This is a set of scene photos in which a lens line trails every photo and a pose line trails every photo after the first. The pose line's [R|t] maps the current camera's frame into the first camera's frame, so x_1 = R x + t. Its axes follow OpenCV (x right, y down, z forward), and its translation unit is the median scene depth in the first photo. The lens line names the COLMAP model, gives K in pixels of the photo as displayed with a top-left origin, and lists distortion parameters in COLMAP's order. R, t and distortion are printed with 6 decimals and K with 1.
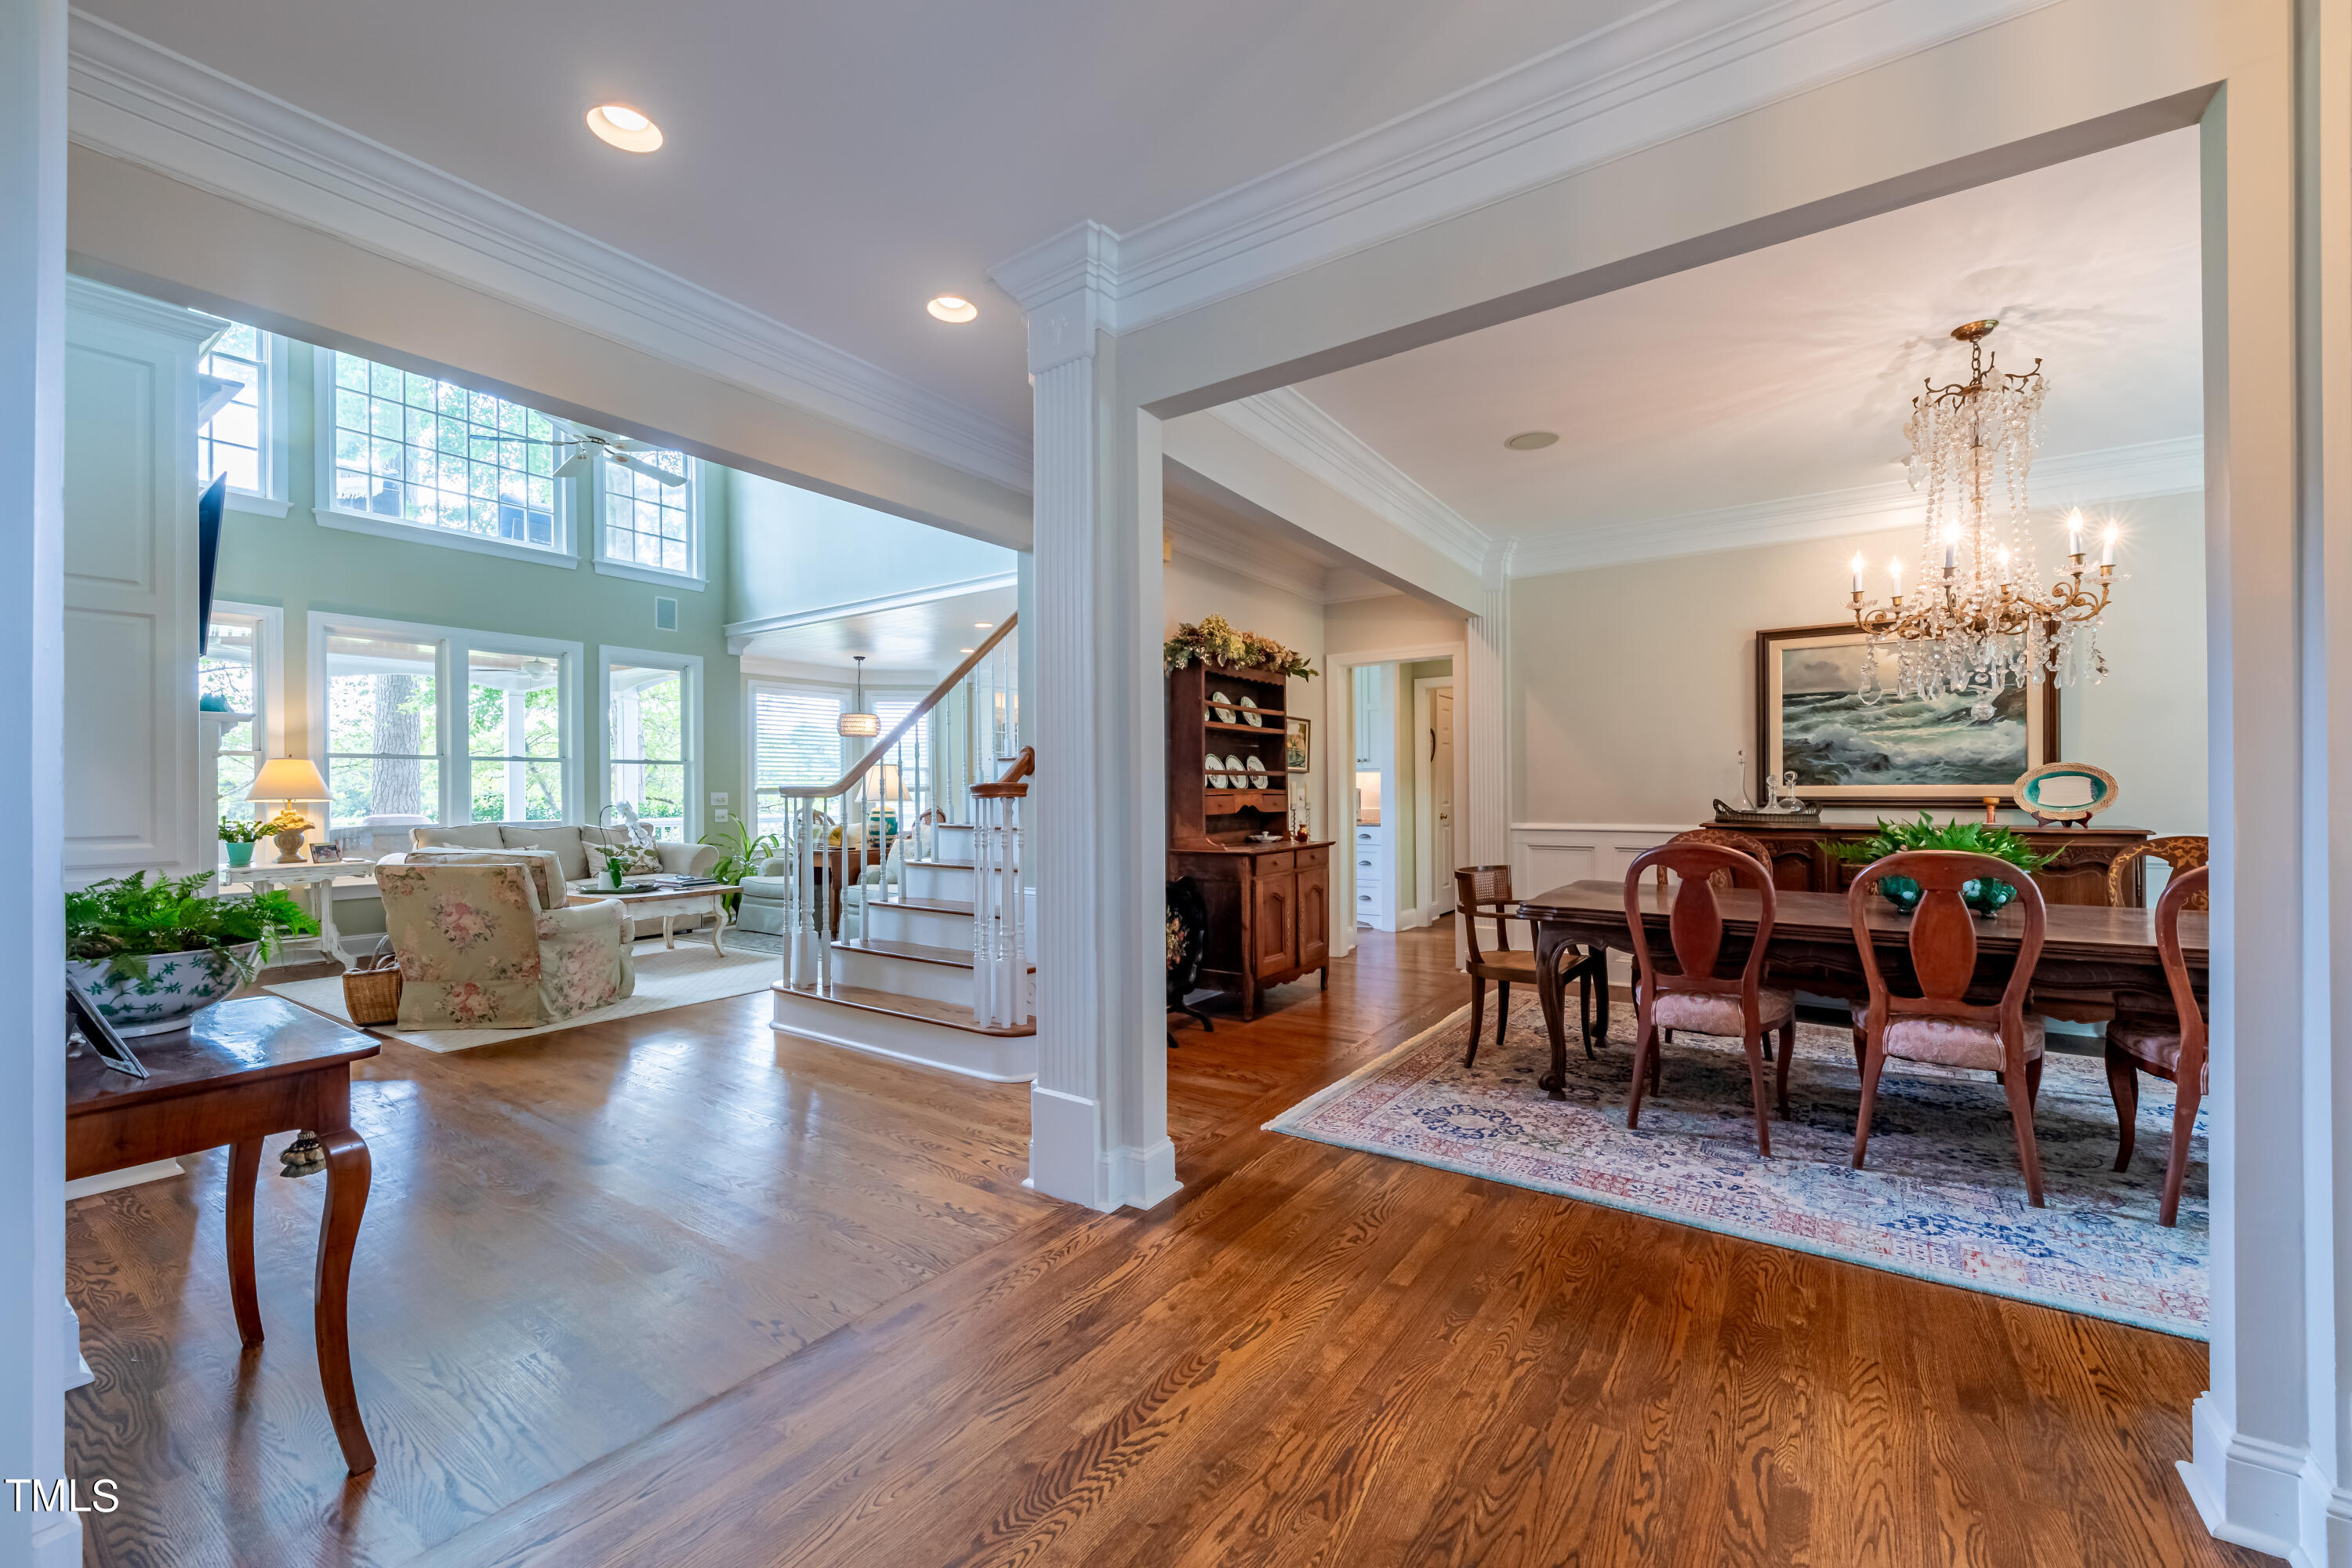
lens RADIAL K [[938.8, 0, 1166.6], [0, 938.8, 787.7], [0, 0, 1]] dist [0.005651, -0.002564]
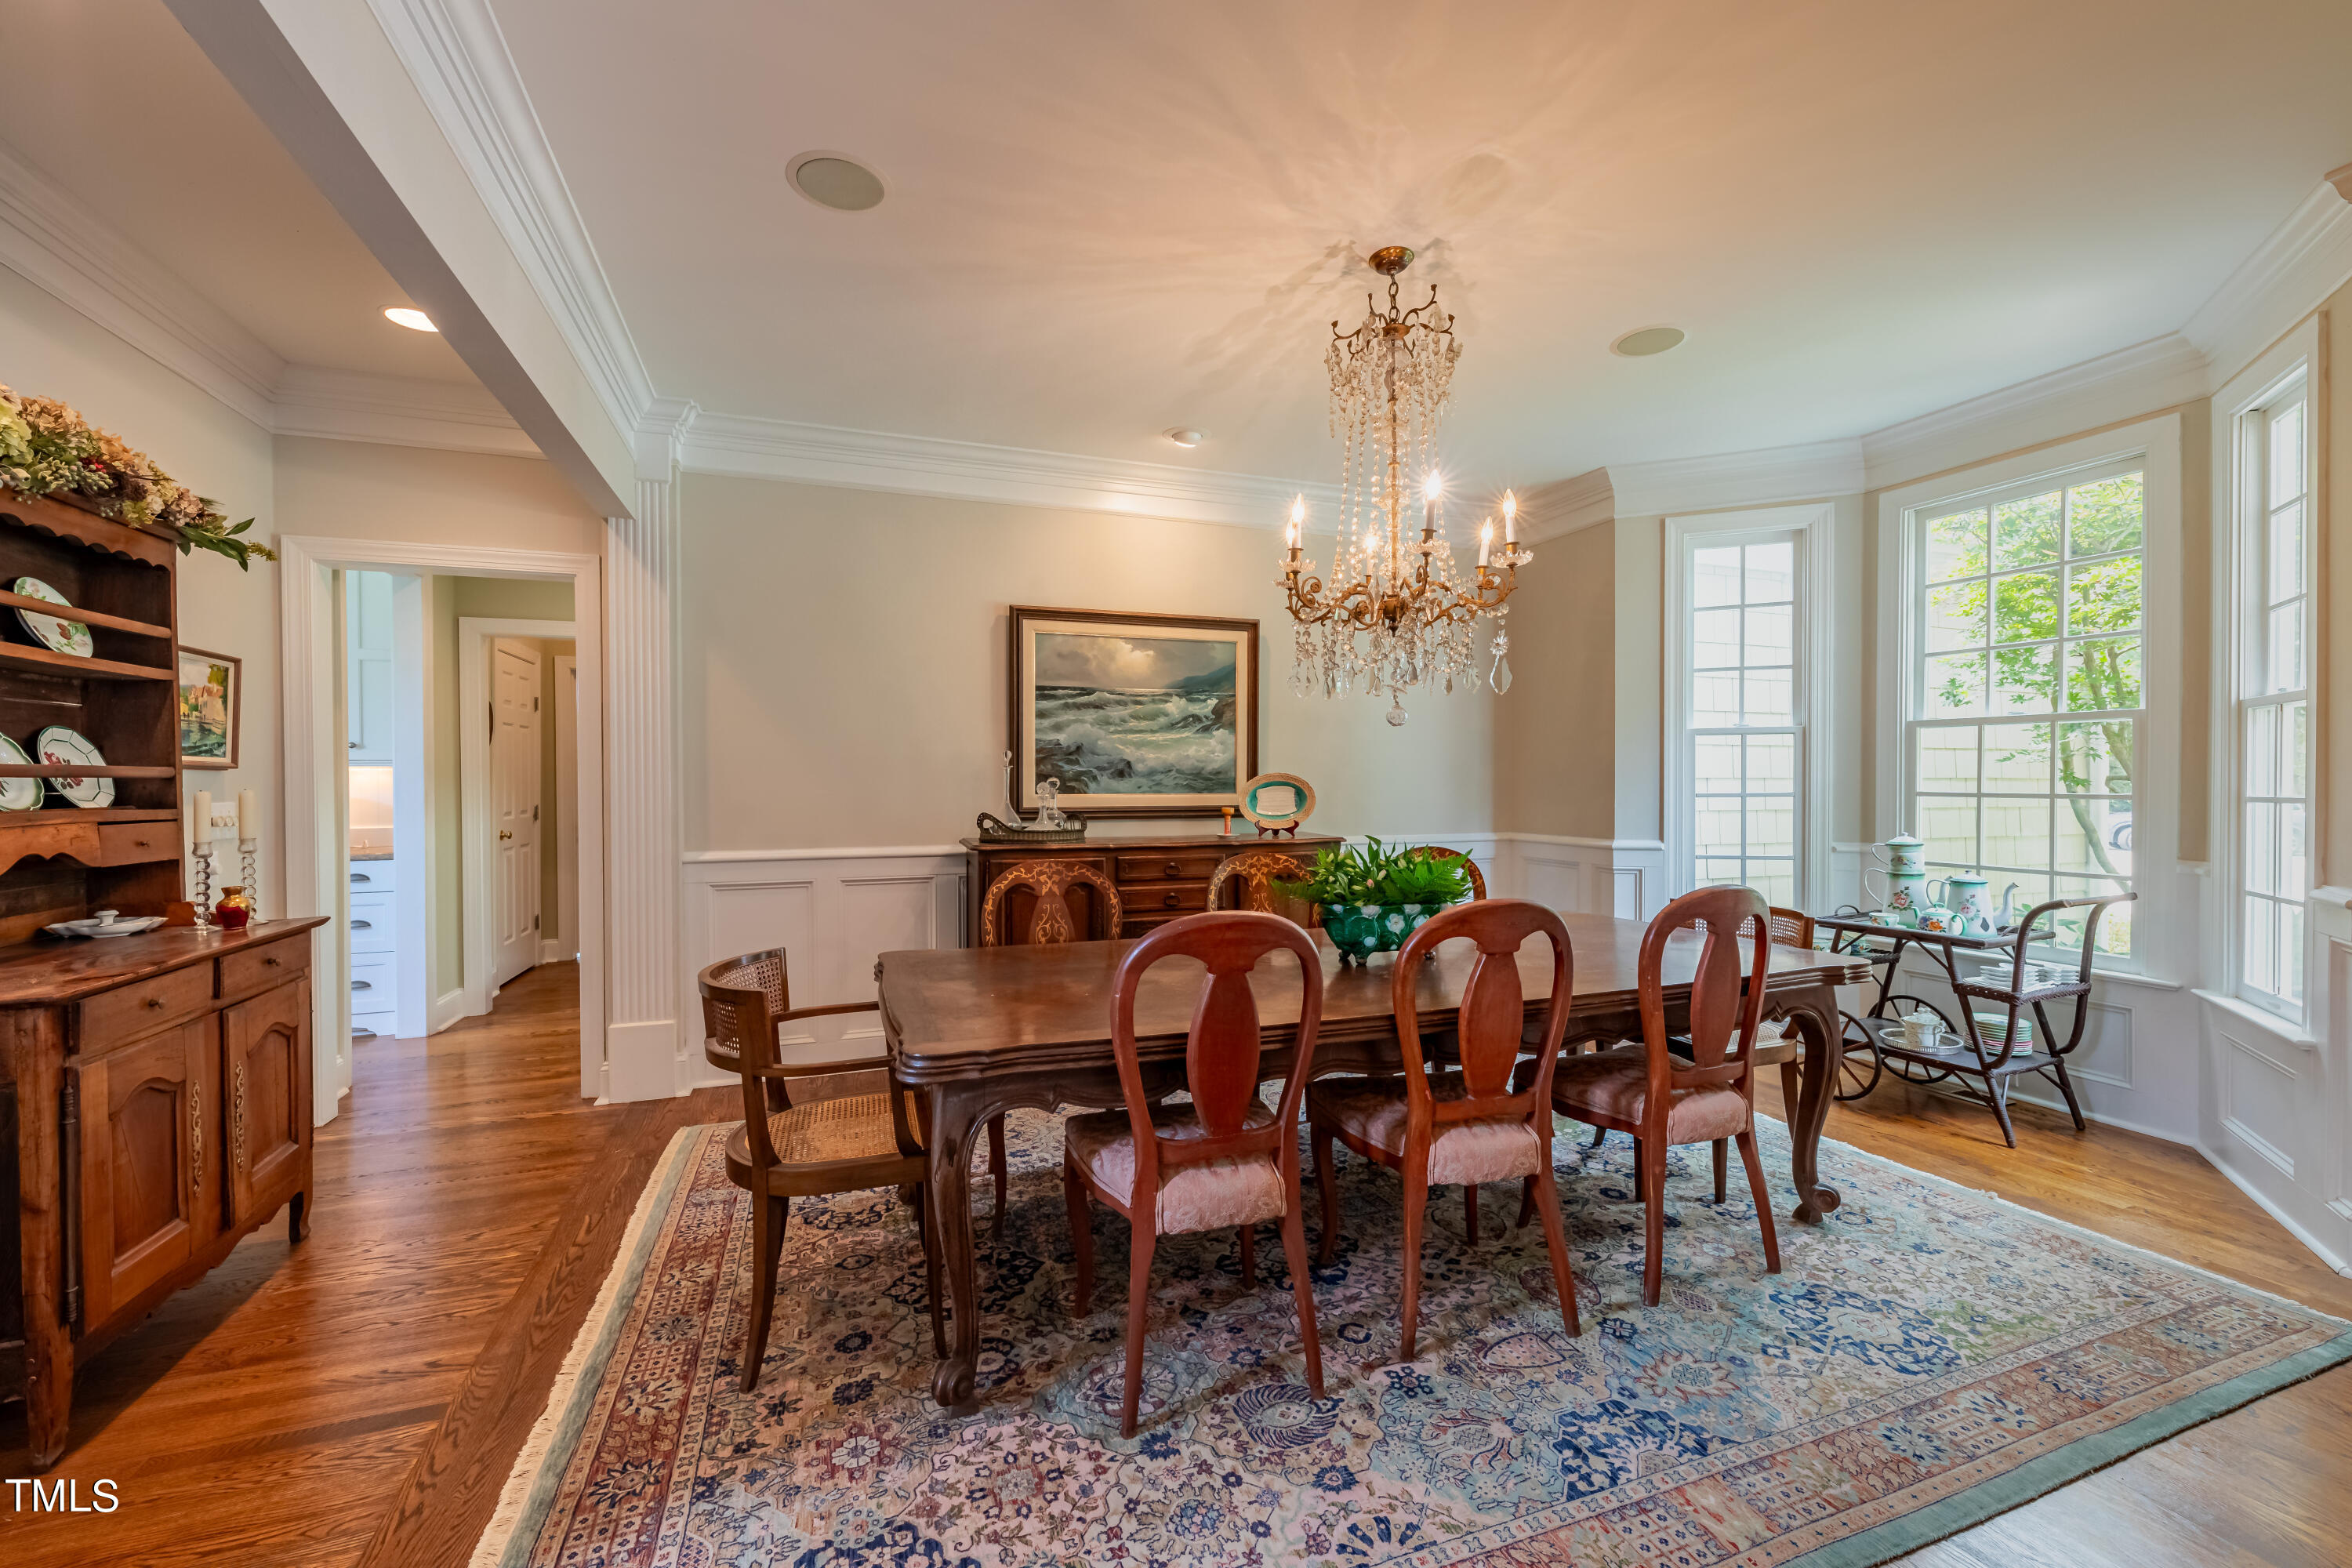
lens RADIAL K [[938.8, 0, 1169.4], [0, 938.8, 788.1], [0, 0, 1]] dist [0.005651, -0.002564]
pose [[0.570999, -0.003018, 0.820945, 0.037835], [-0.002748, 0.999981, 0.005587, -0.013480], [-0.820946, -0.005446, 0.570980, 0.449227]]
